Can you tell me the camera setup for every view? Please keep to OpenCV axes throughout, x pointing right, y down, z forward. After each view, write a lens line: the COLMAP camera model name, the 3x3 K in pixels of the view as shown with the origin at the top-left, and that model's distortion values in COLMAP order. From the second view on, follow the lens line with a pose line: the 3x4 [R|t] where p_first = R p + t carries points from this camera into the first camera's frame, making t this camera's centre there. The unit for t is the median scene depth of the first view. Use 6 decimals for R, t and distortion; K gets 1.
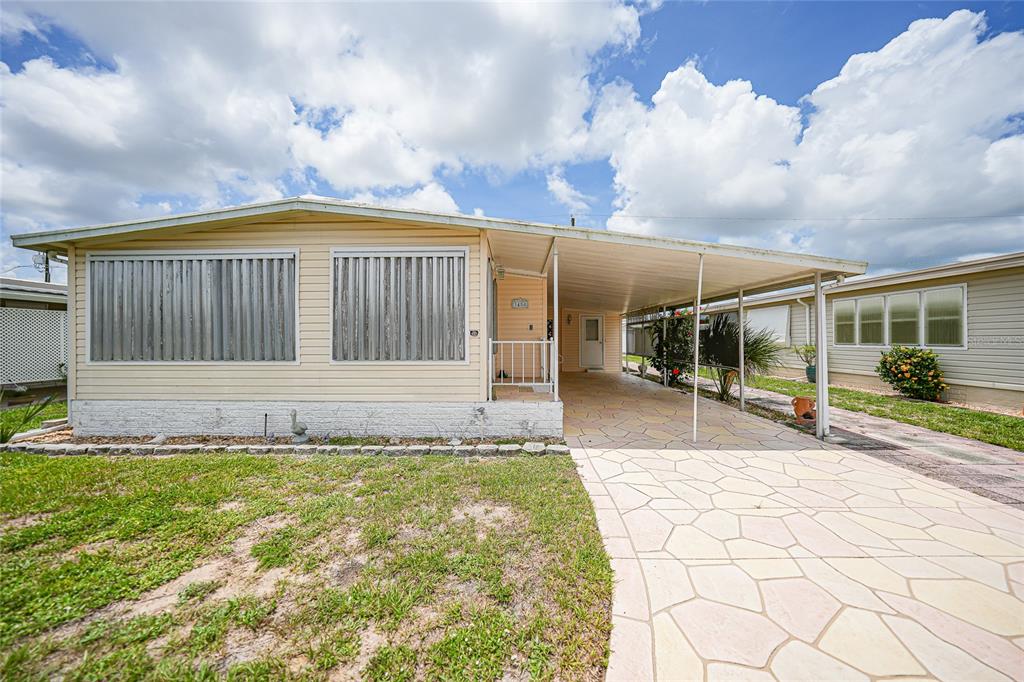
lens RADIAL K [[352.7, 0, 512.0], [0, 352.7, 341.0], [0, 0, 1]] dist [-0.031236, 0.006546]
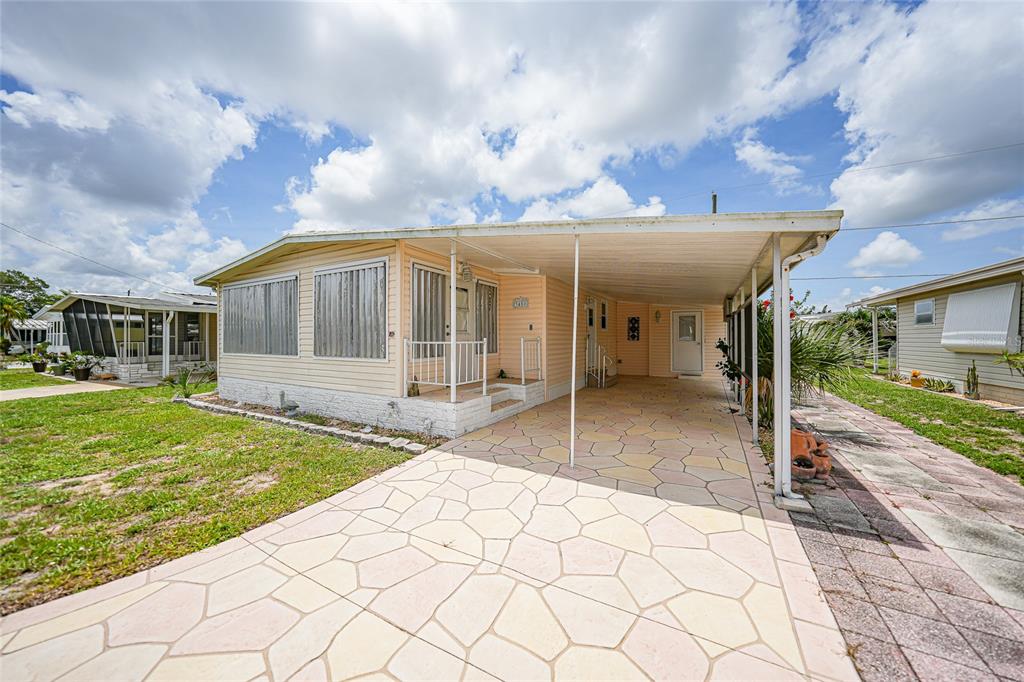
lens RADIAL K [[357.7, 0, 514.6], [0, 357.7, 339.1], [0, 0, 1]] dist [-0.024598, 0.006206]
pose [[0.881038, 0.003018, -0.473036, 0.746922], [-0.003957, 0.999992, -0.000989, -0.007396], [0.473029, 0.002743, 0.881042, 0.193264]]
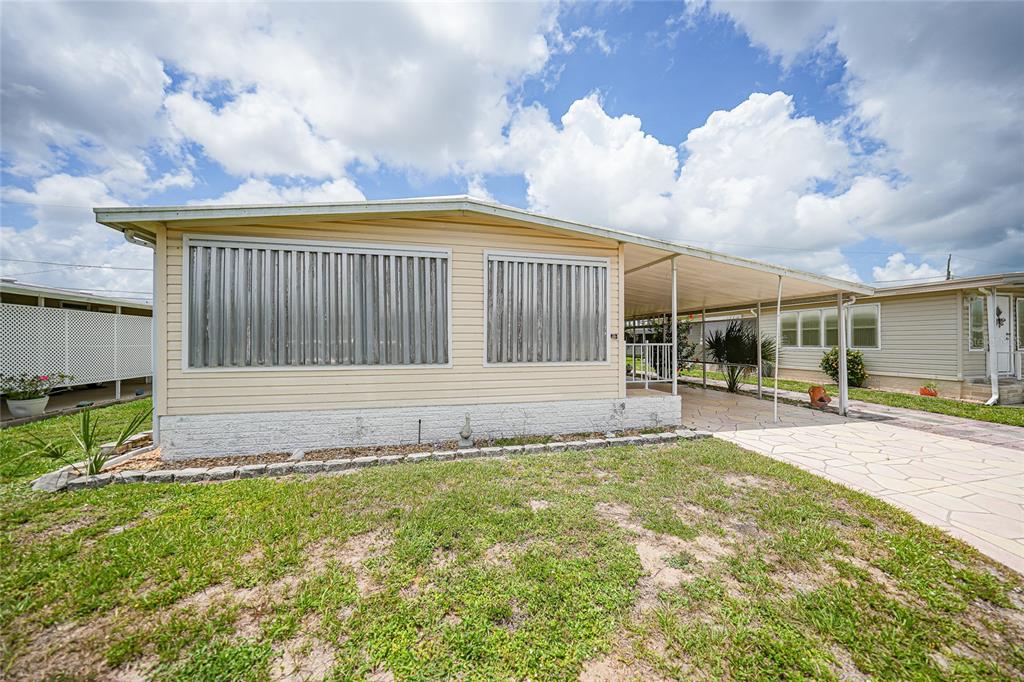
lens RADIAL K [[350.5, 0, 507.0], [0, 350.5, 342.5], [0, 0, 1]] dist [-0.039324, 0.010970]
pose [[0.970312, 0.000284, 0.241856, -0.687775], [0.002447, 0.999937, -0.010992, 0.008682], [-0.241843, 0.011258, 0.970250, 0.013914]]
